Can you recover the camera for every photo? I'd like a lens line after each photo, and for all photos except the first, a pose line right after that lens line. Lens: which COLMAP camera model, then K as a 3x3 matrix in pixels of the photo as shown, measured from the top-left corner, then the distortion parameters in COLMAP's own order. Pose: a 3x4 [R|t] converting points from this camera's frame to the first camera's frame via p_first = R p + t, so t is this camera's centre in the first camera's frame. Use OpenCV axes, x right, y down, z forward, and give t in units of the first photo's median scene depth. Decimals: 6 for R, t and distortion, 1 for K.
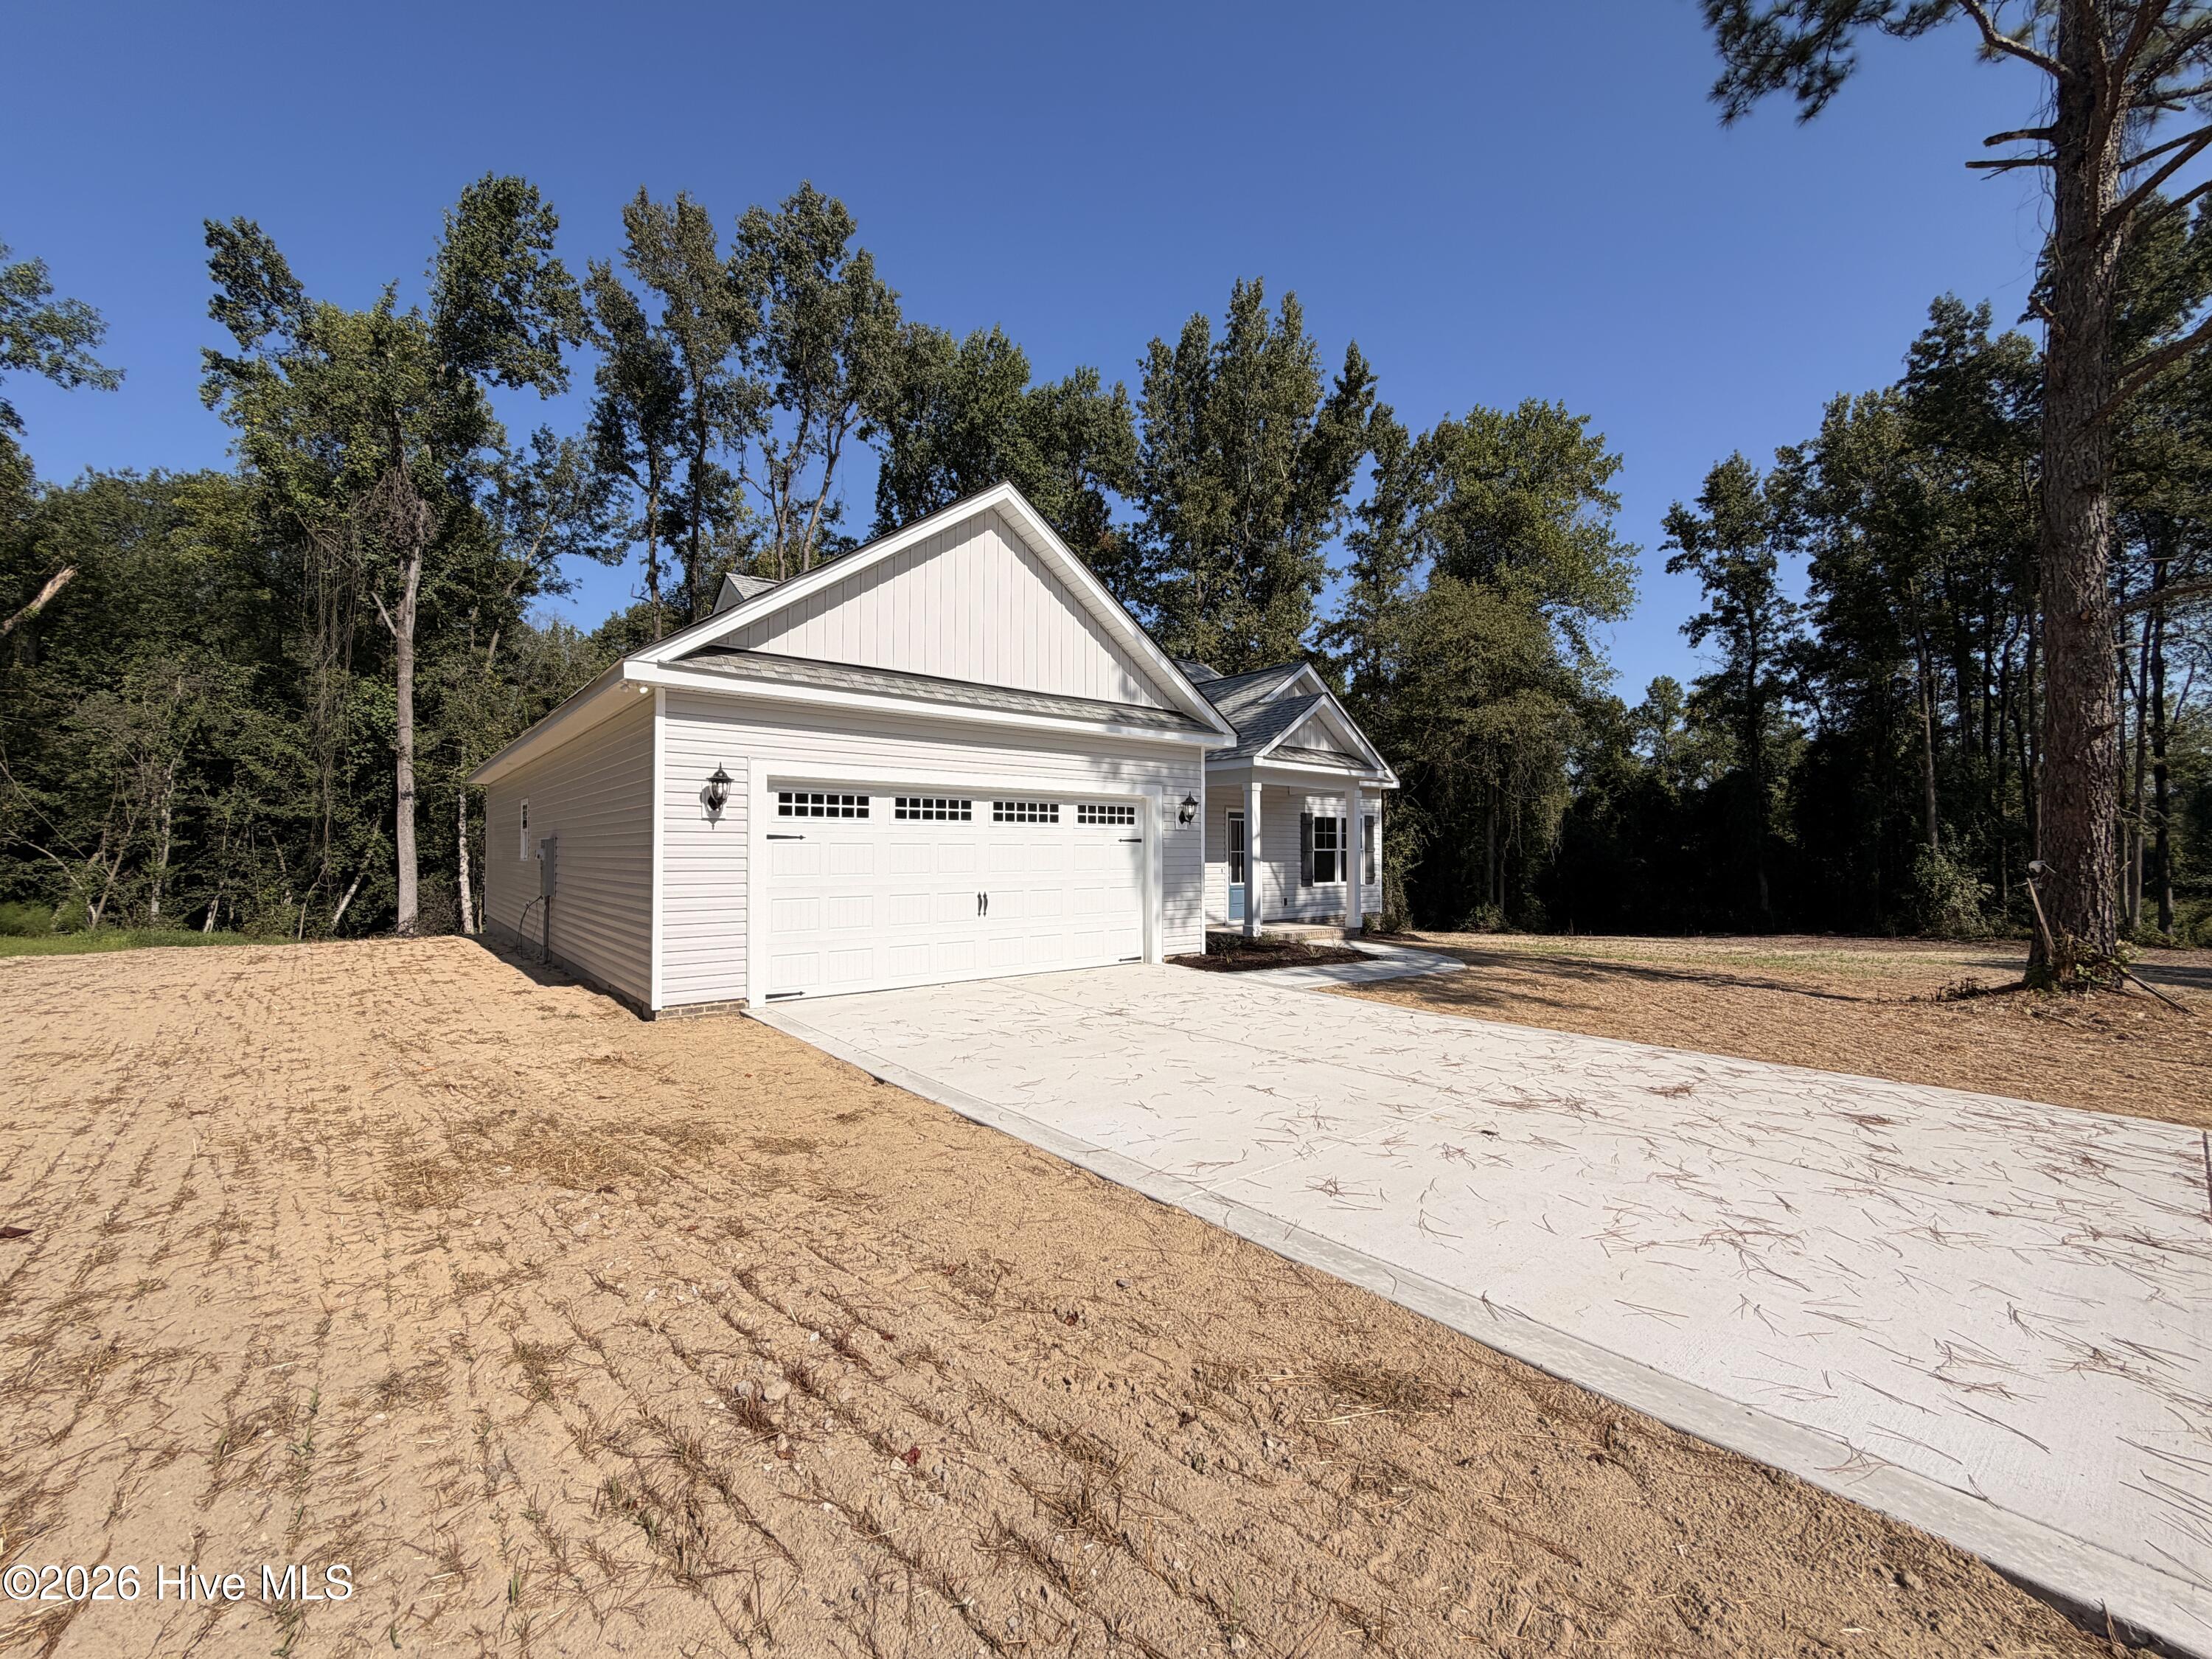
lens RADIAL K [[886.4, 0, 1101.4], [0, 886.4, 828.0], [0, 0, 1]] dist [-0.000302, 0.000402]
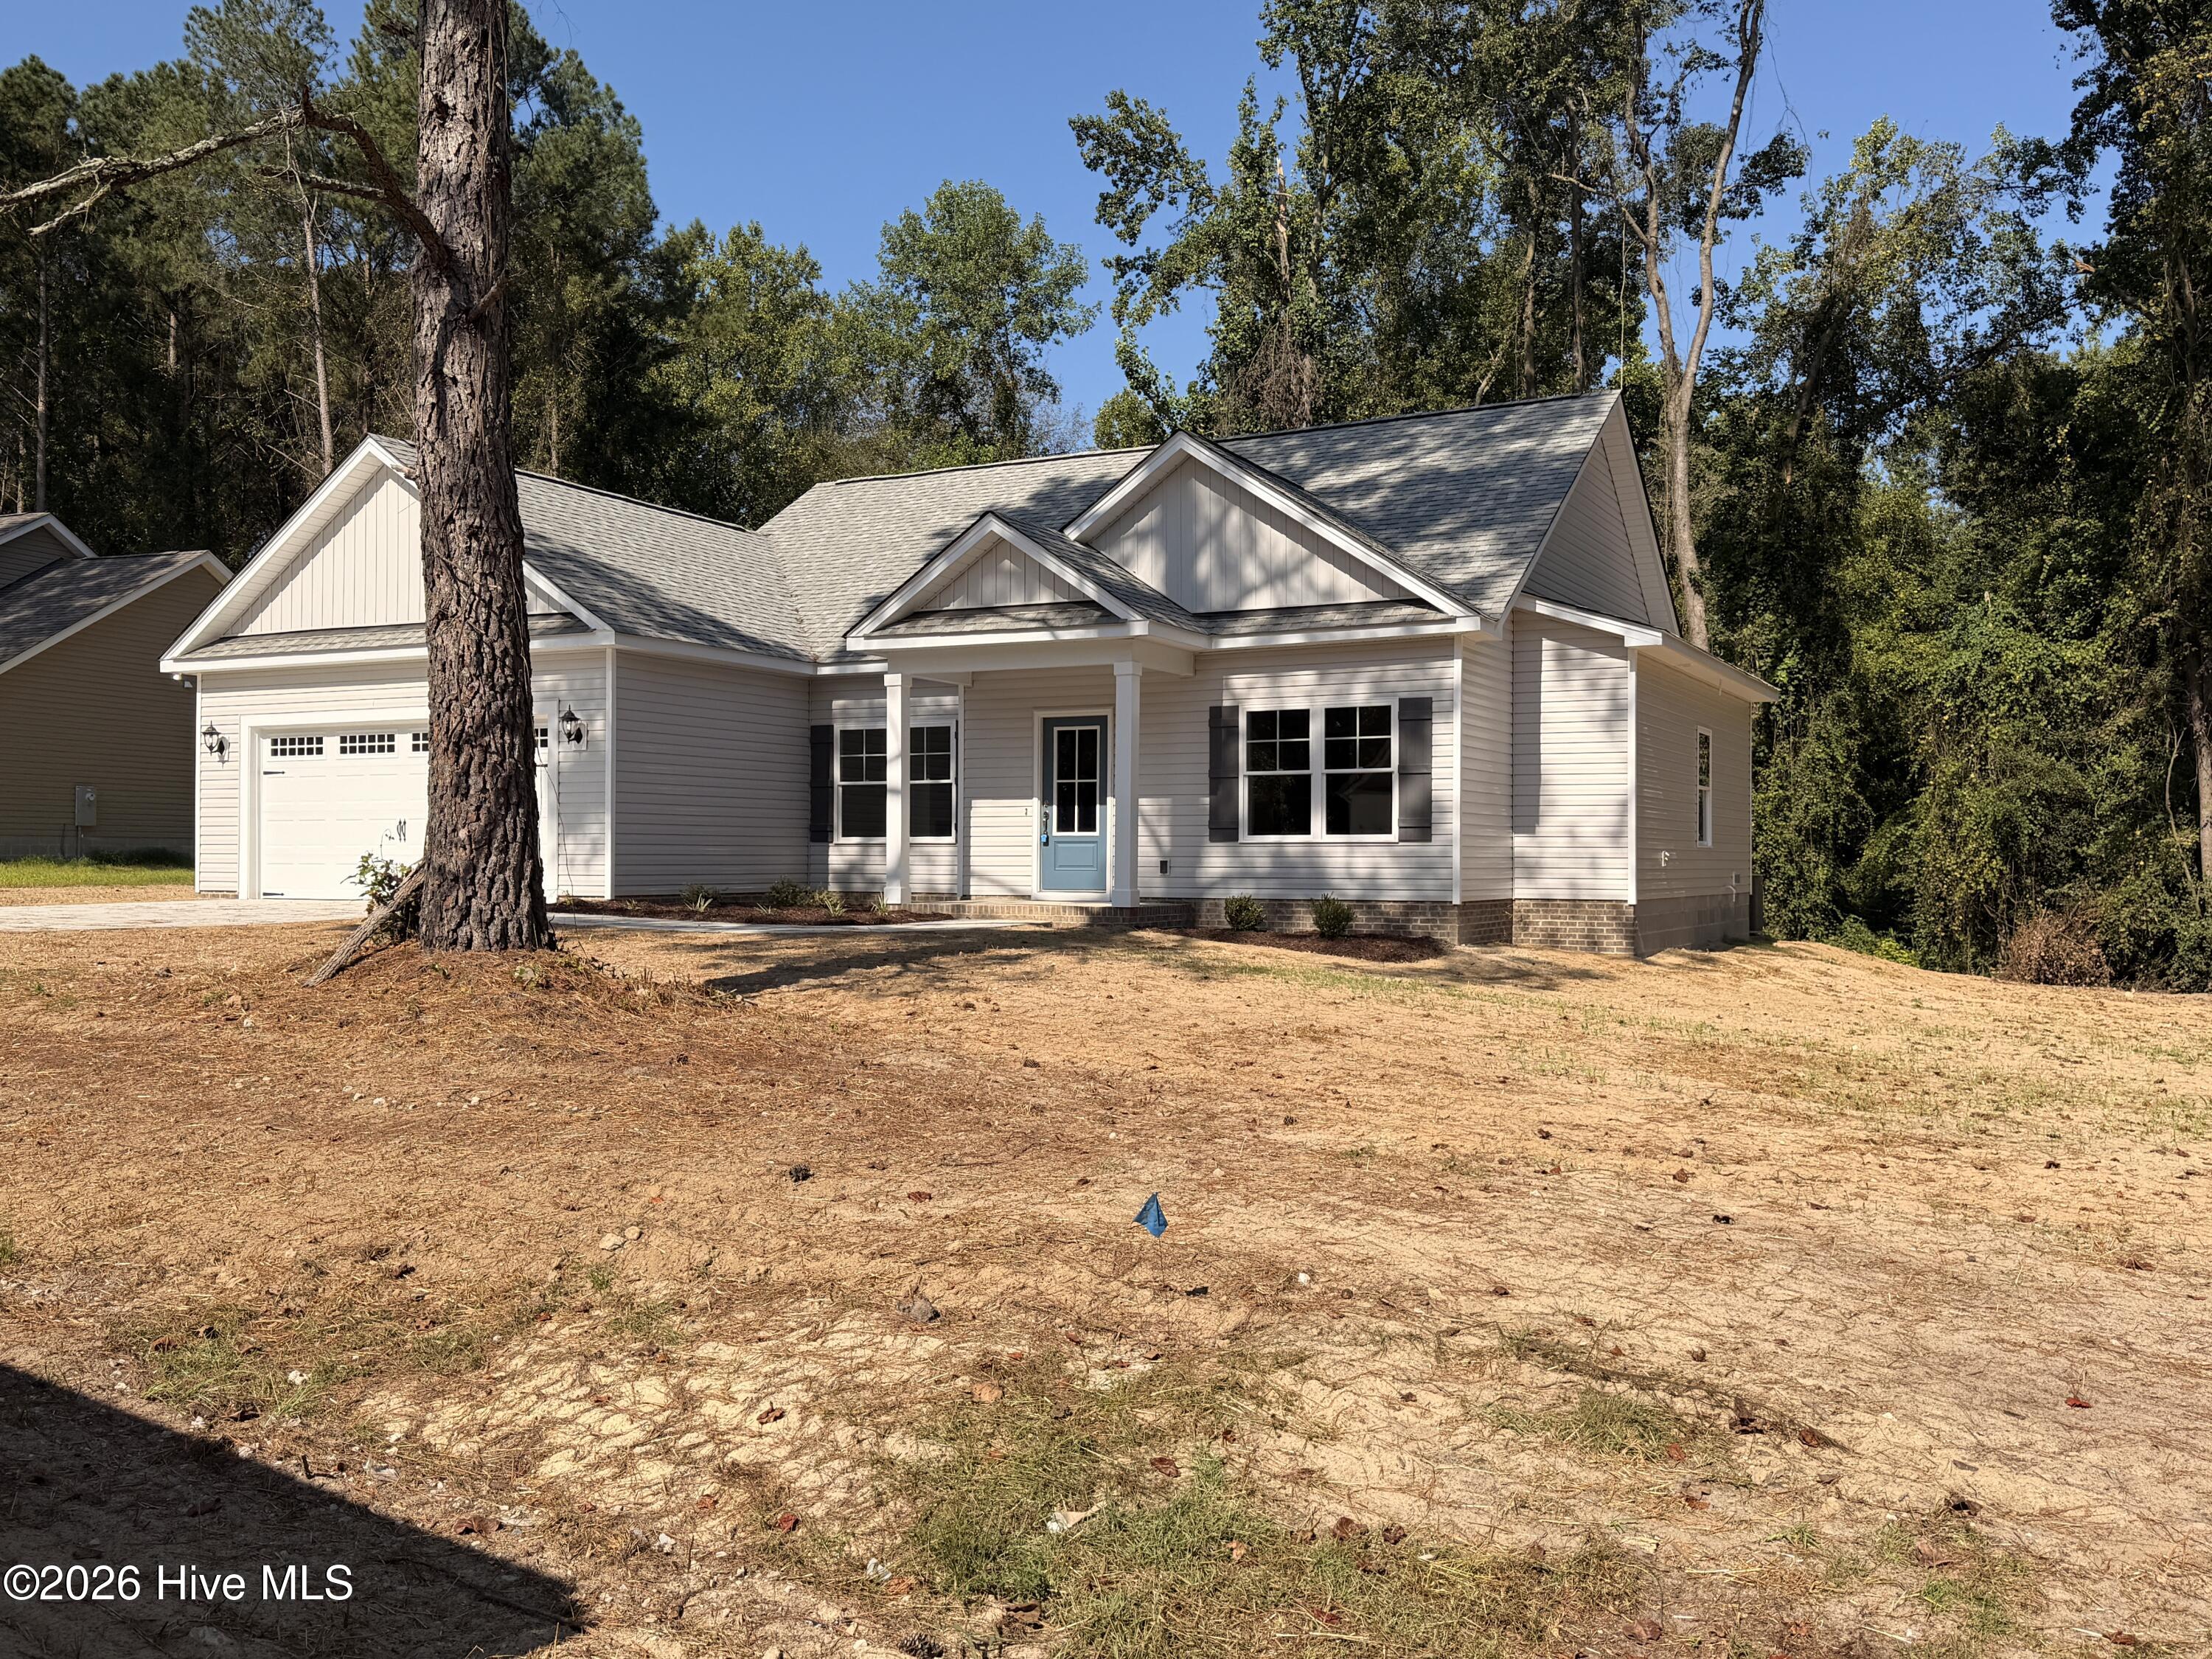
lens RADIAL K [[1887.3, 0, 1110.7], [0, 1887.3, 825.4], [0, 0, 1]] dist [0.073688, -0.098271]
pose [[0.385870, -0.017241, -0.922392, 1.310246], [0.020400, 0.999740, -0.010153, 0.068181], [0.922328, -0.014899, 0.386121, 0.511939]]
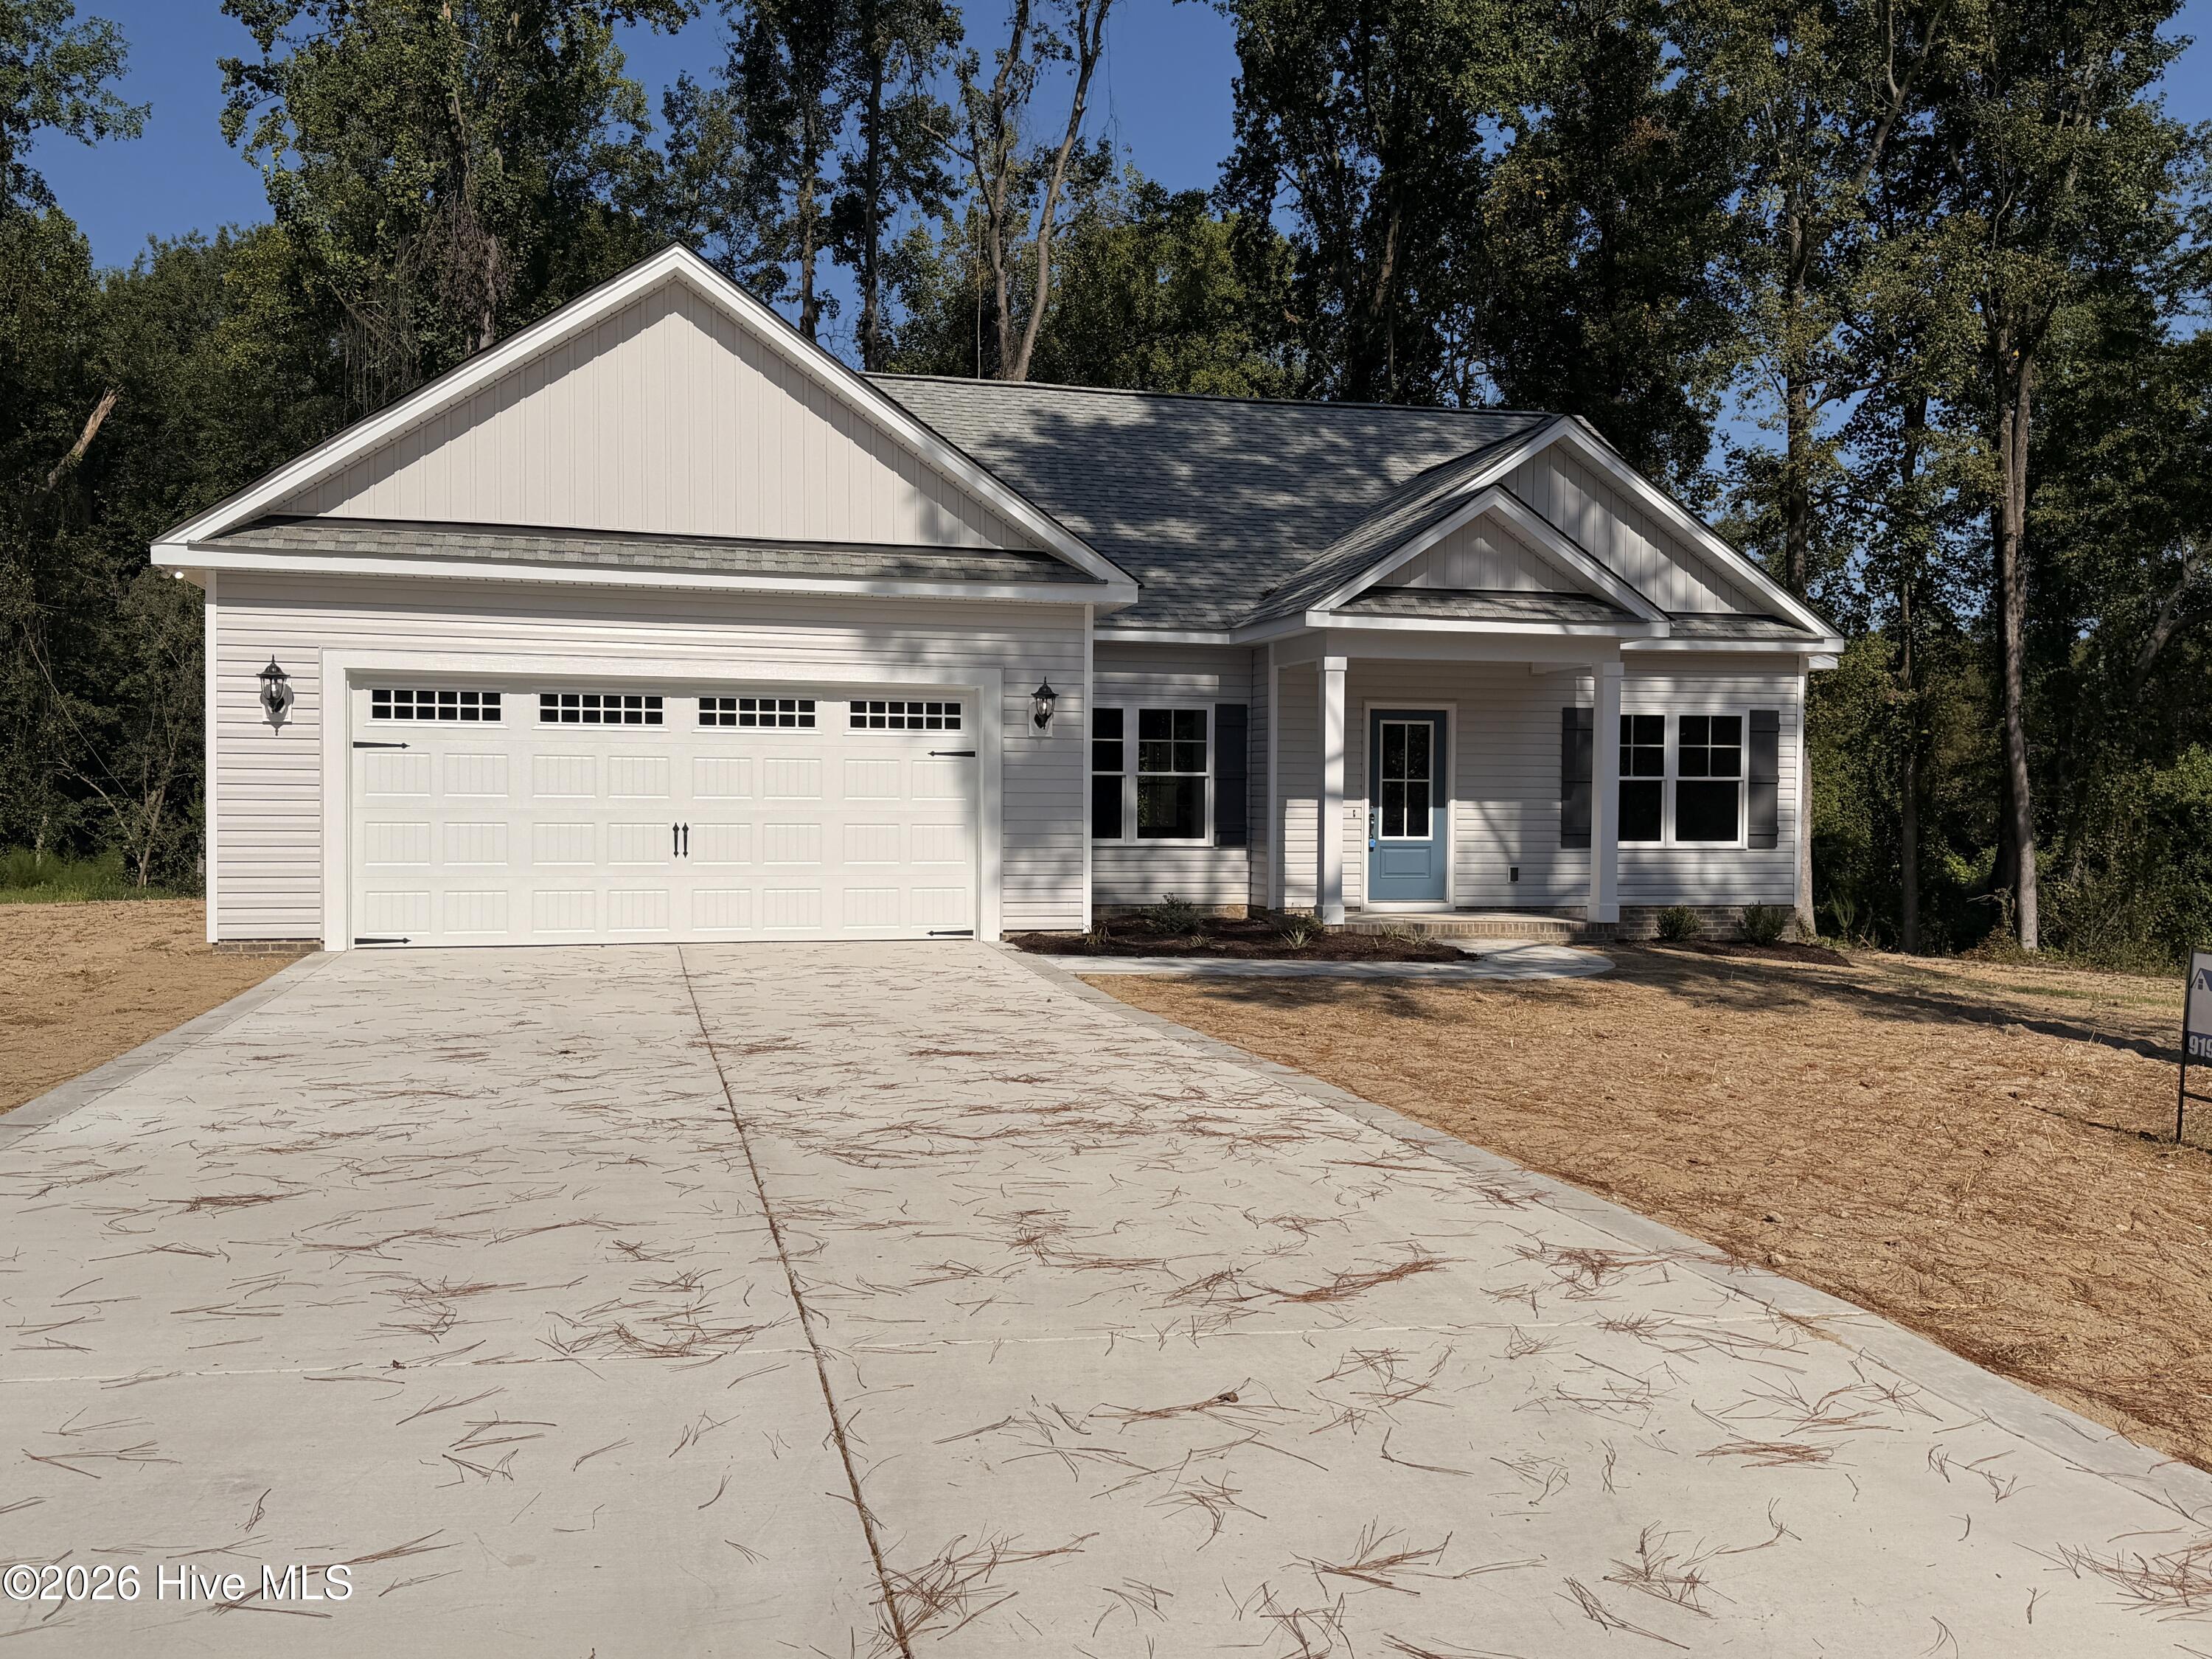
lens RADIAL K [[1887.3, 0, 1099.2], [0, 1887.3, 837.3], [0, 0, 1]] dist [0.073688, -0.098271]
pose [[0.902737, 0.014012, -0.429965, 0.474721], [0.004154, 0.999139, 0.041282, 0.012110], [0.430173, -0.039053, 0.901901, -0.136408]]
